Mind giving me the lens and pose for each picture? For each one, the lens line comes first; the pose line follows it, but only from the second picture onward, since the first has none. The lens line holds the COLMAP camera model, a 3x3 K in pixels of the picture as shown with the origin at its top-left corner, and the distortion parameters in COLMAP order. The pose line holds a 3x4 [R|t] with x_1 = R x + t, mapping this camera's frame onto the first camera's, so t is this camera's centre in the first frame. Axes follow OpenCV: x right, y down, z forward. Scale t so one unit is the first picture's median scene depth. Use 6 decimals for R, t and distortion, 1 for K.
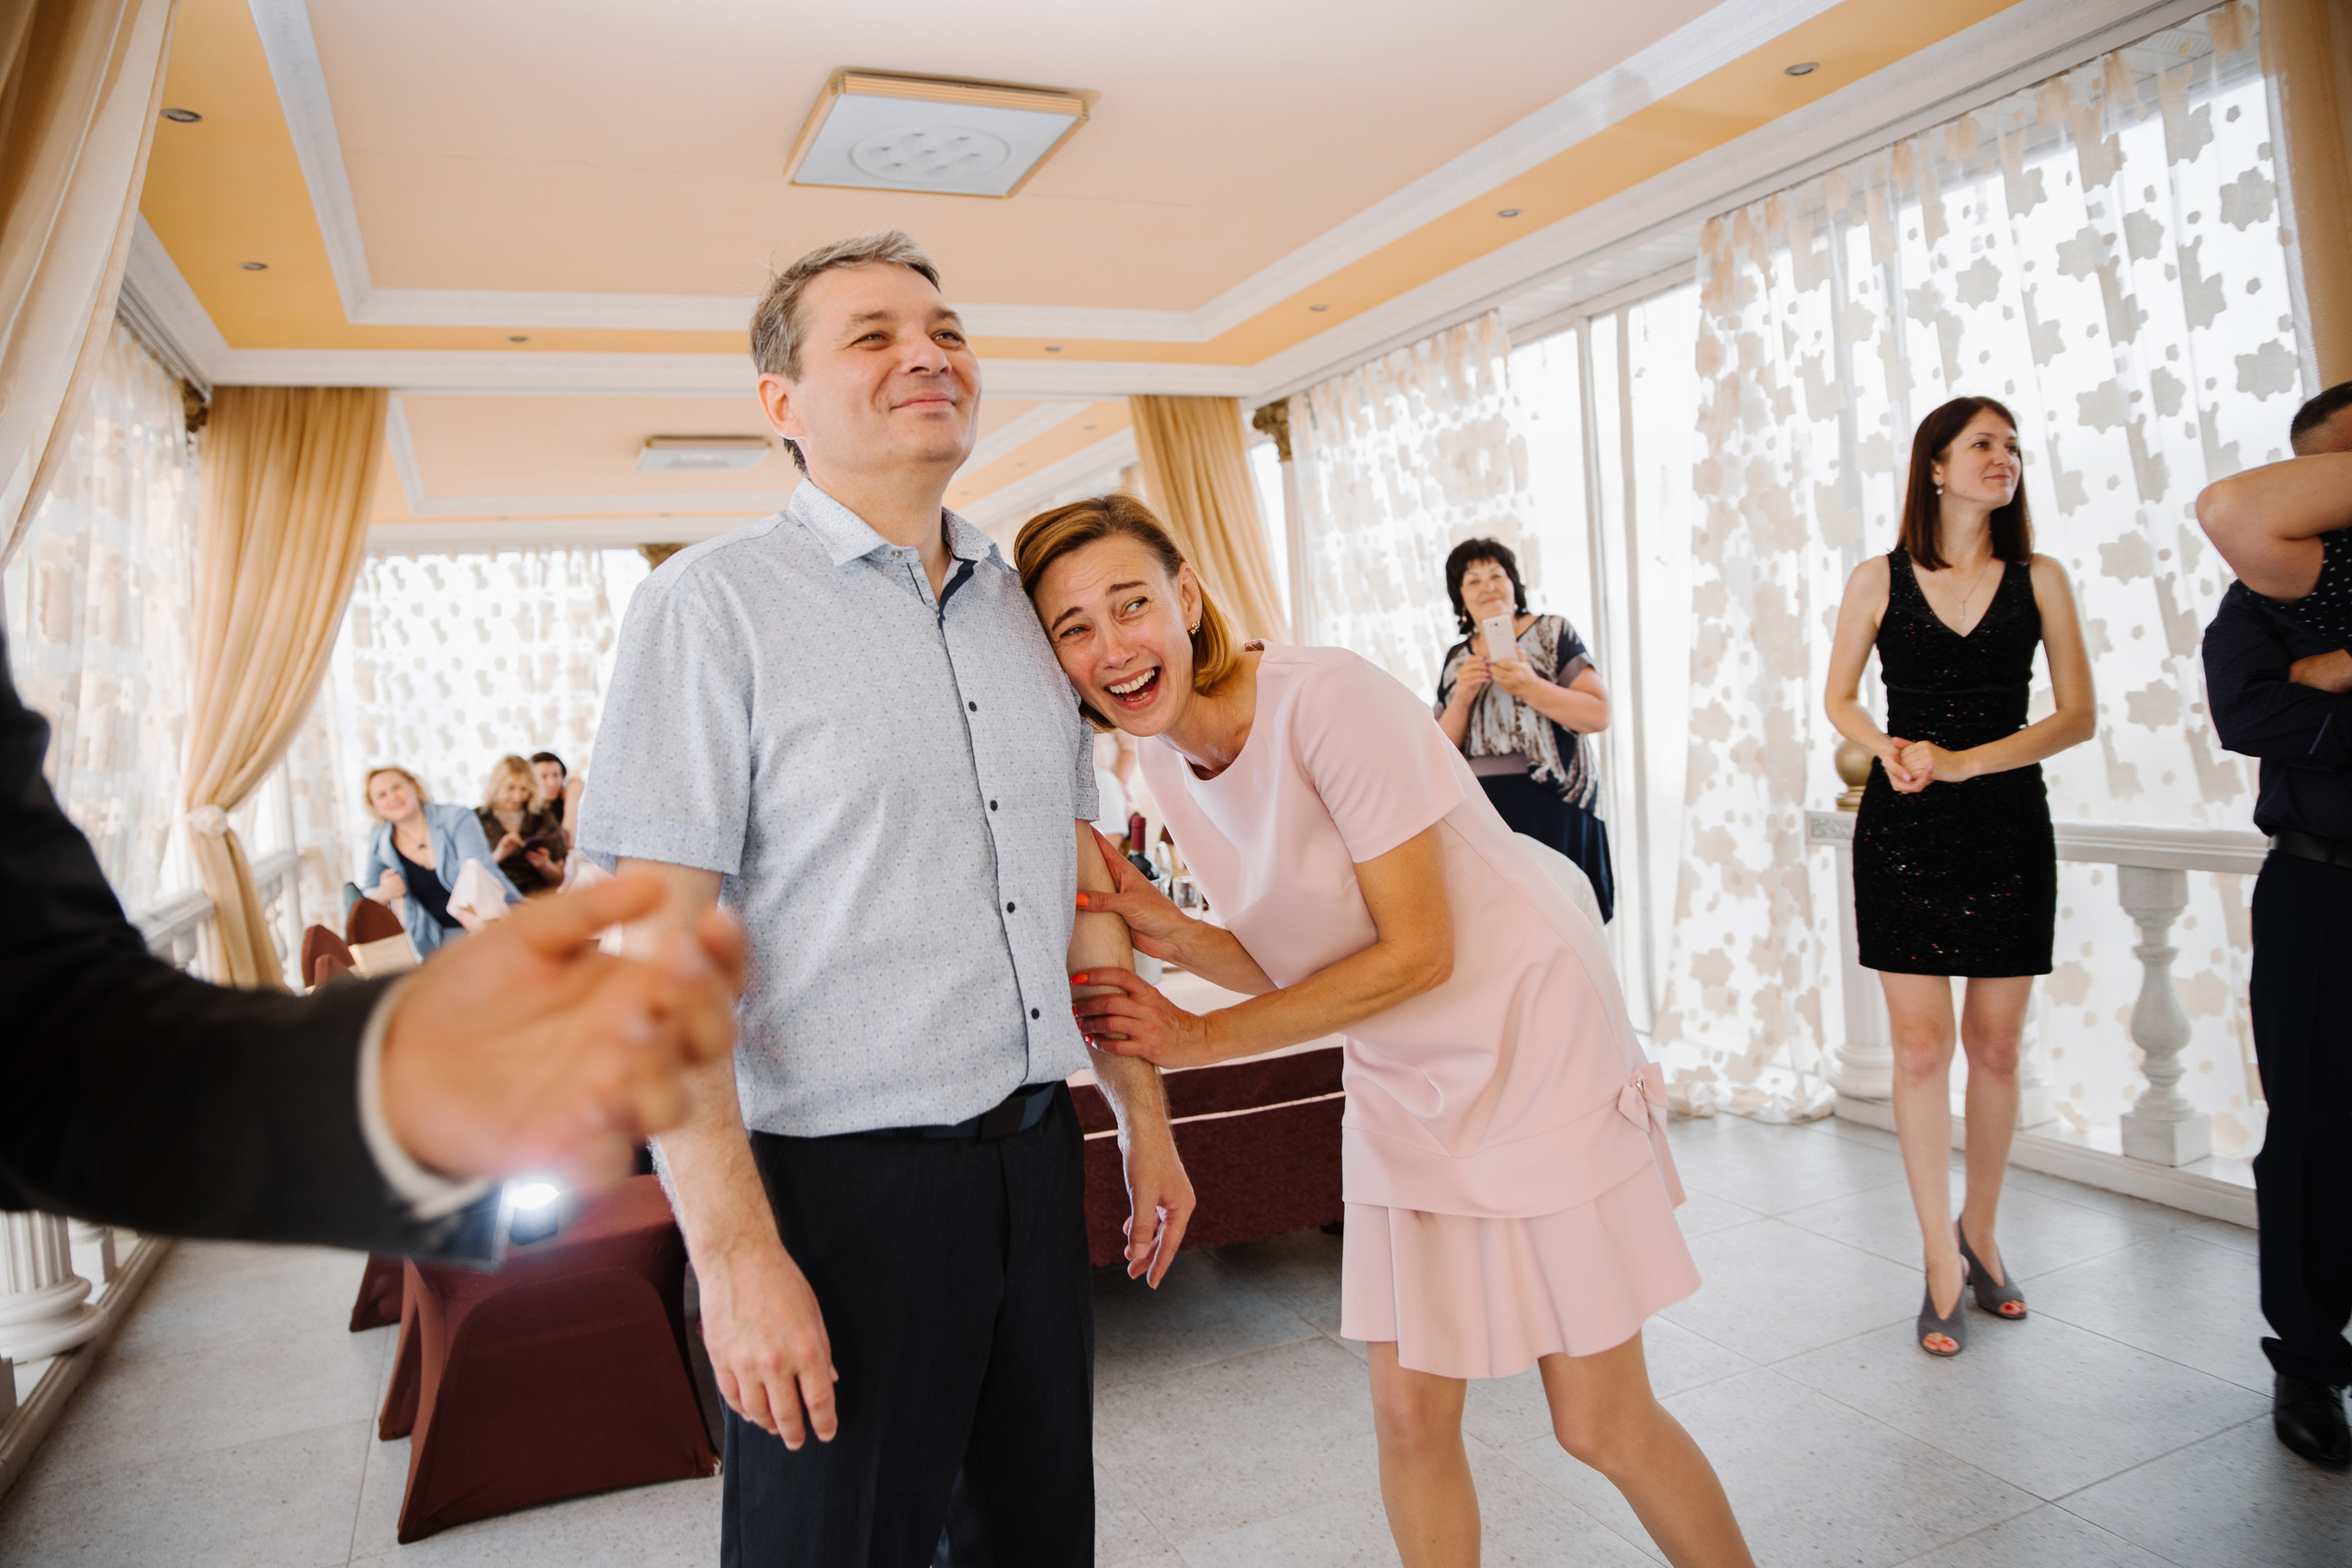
lens RADIAL K [[1592.3, 0, 1168.6], [0, 1592.3, 772.3], [0, 0, 1]] dist [-0.126166, 0.084557]
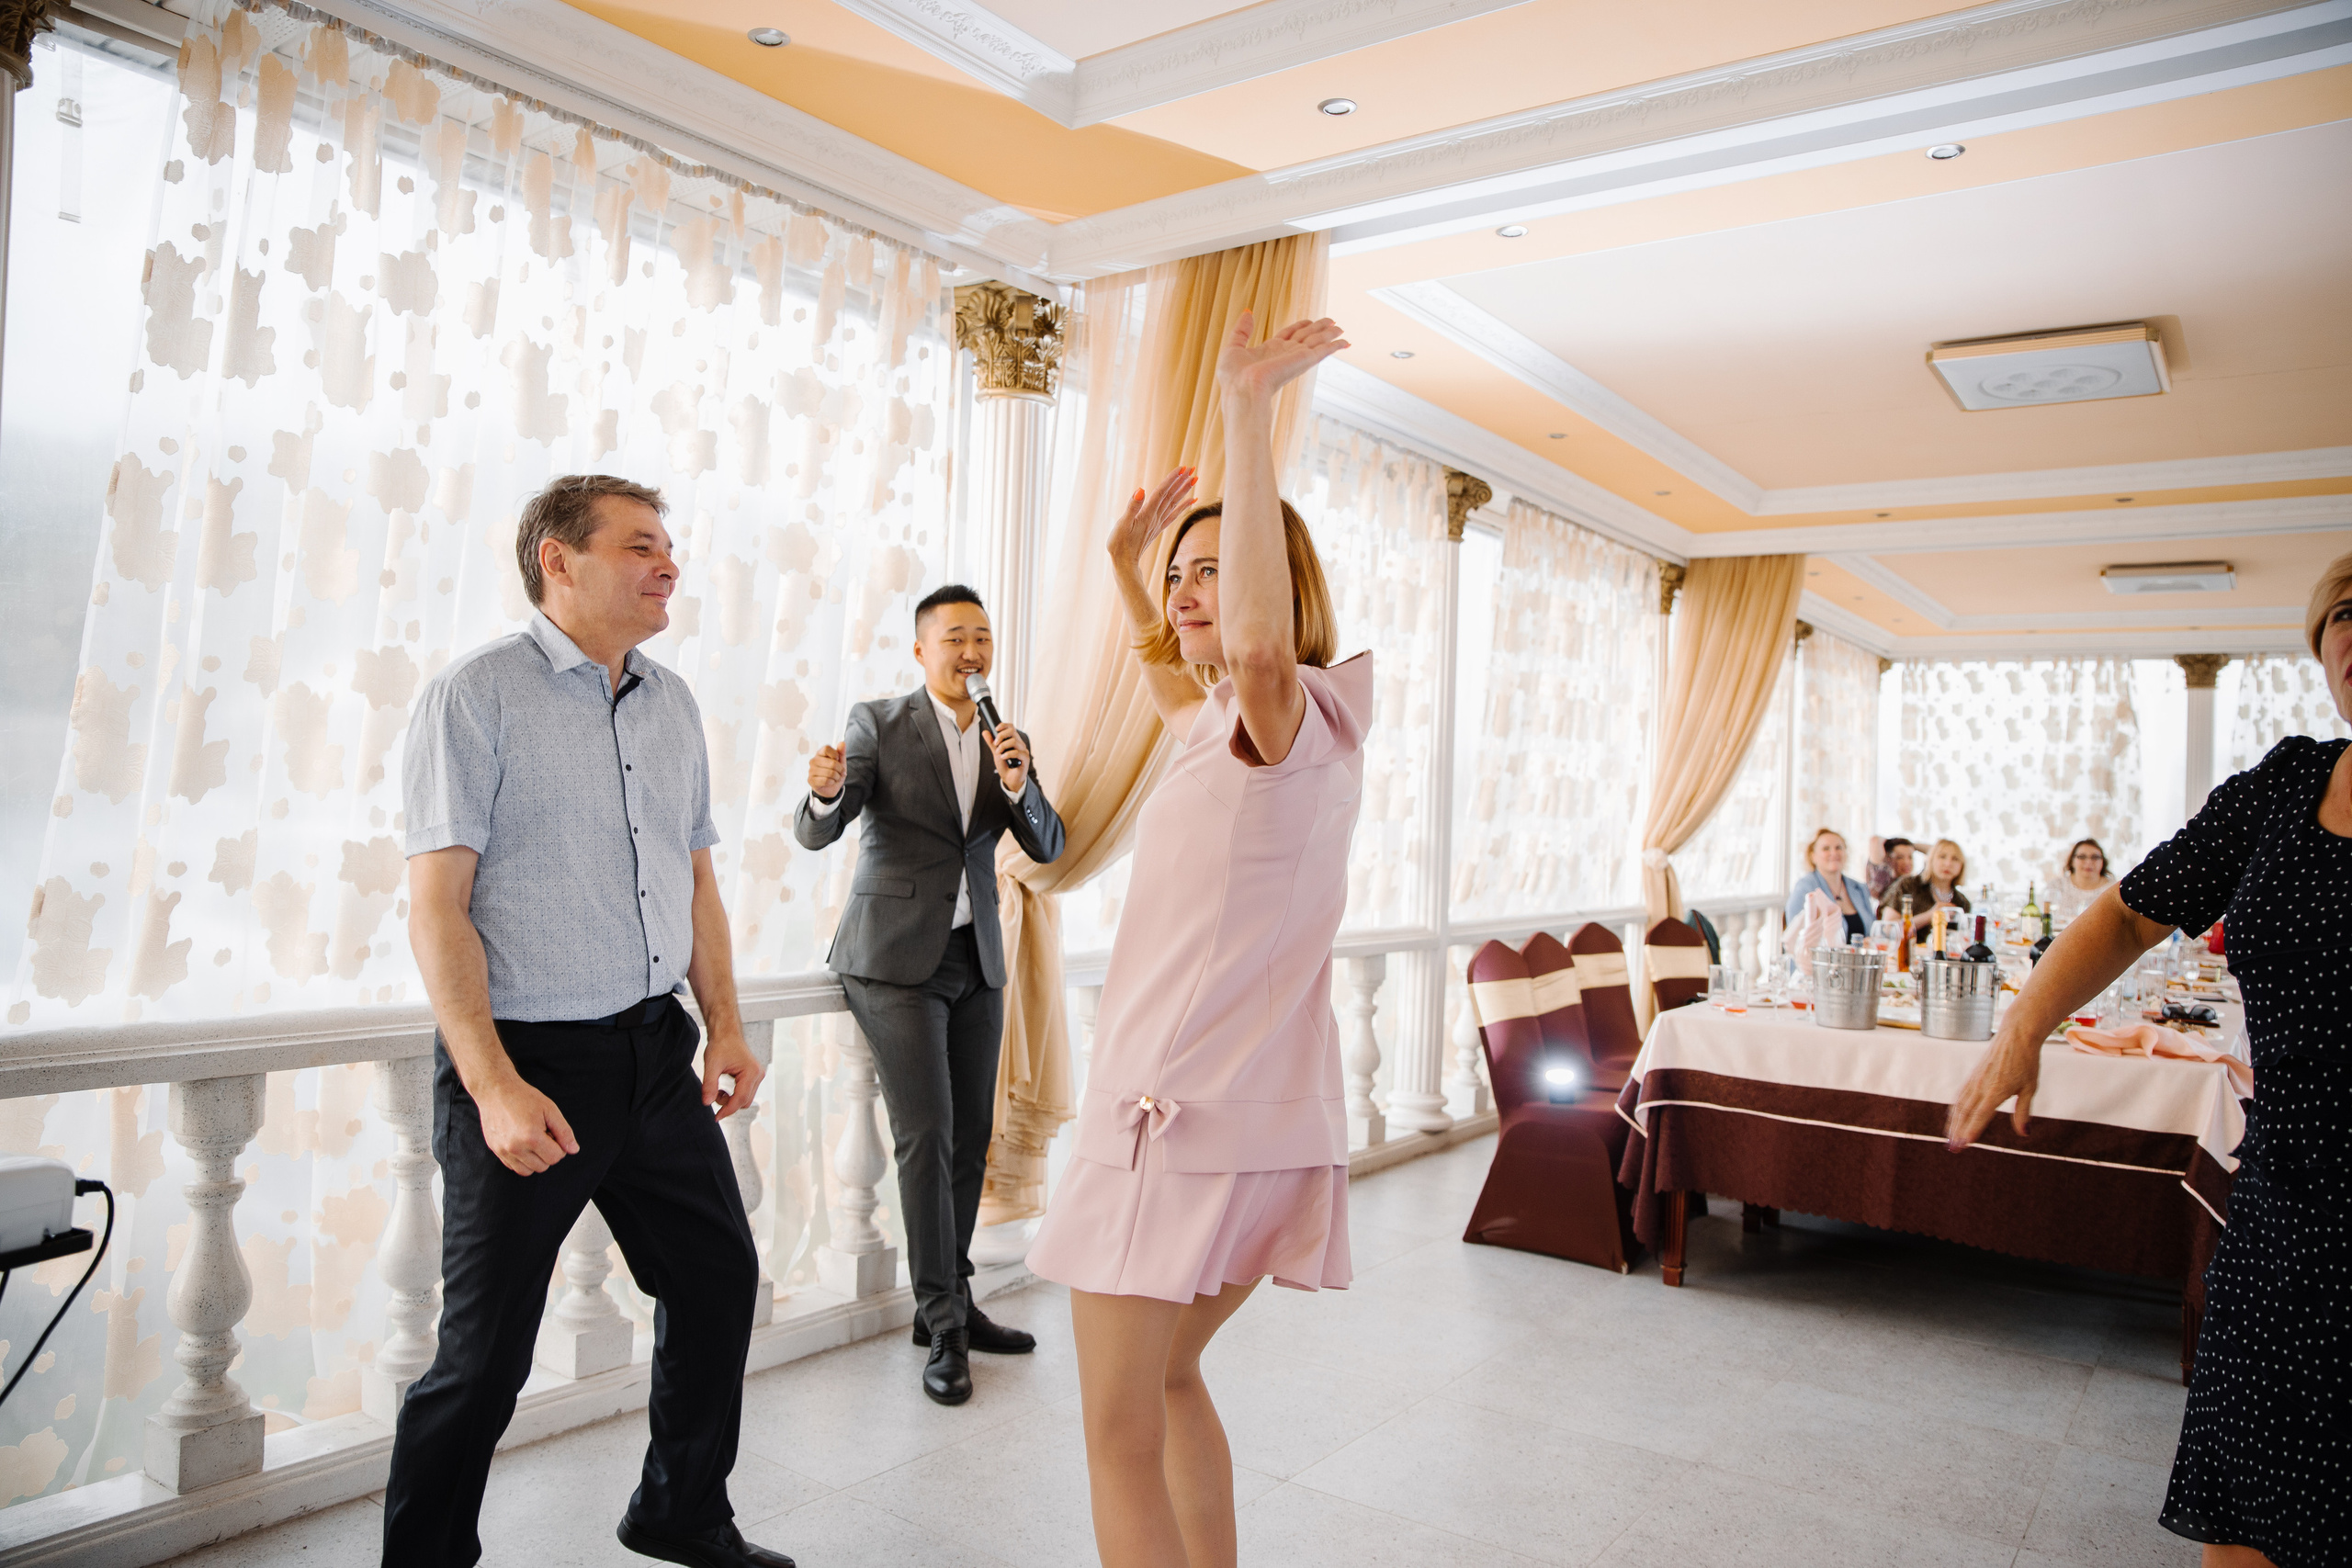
lens RADIAL K [[1592.3, 0, 1187.2], [0, 1592.3, 772.0], [0, 0, 1]] dist [-0.126166, 0.084557]
pose [[0.499536, 0.065603, -0.863805, 0.400661], [-0.108570, 0.994008, 0.012706, -0.018879], [0.859463, 0.087437, 0.503665, -0.124819]]
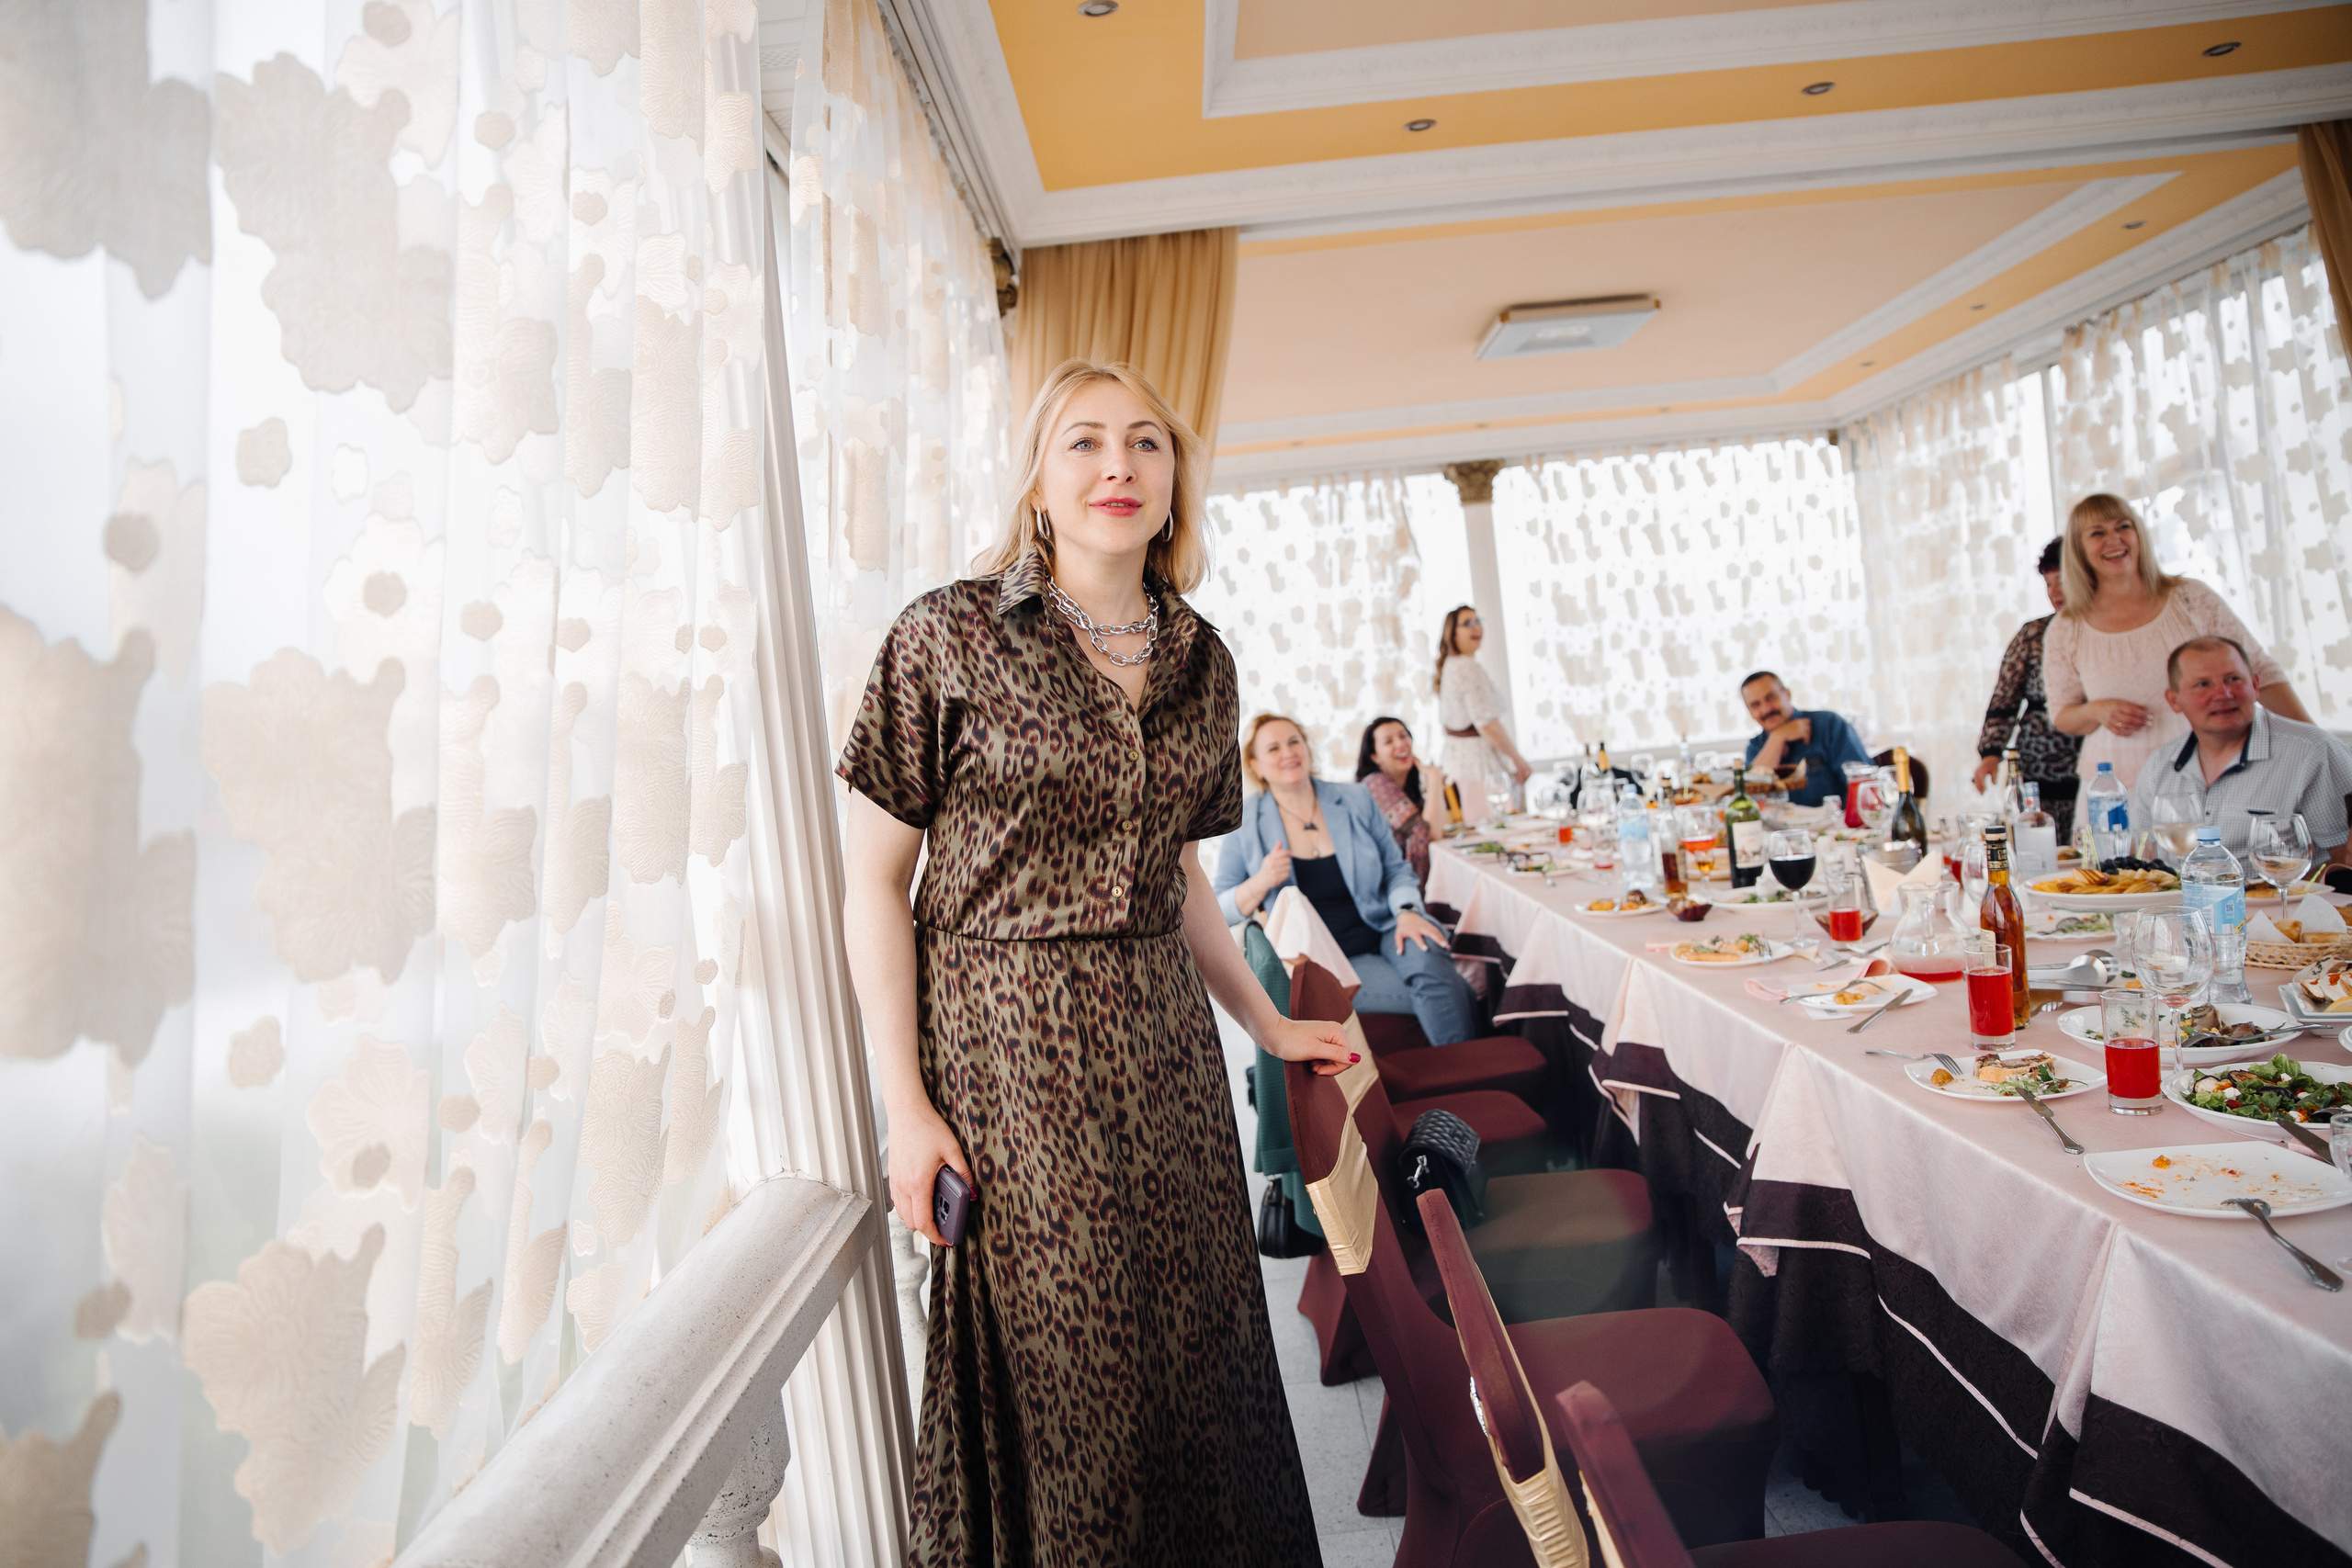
lens RADIAL K [[1592.3, 0, 1177.0], [0, 1592.3, 780.9], [0, 0, 1]] dist [-0.126166, 0.084557]
pose [[0.910685, -0.015482, -0.412811, -0.223263], [0.030281, 0.999111, 0.029331, -0.009944], [0.411989, -0.039212, 0.910345, 0.293647]]
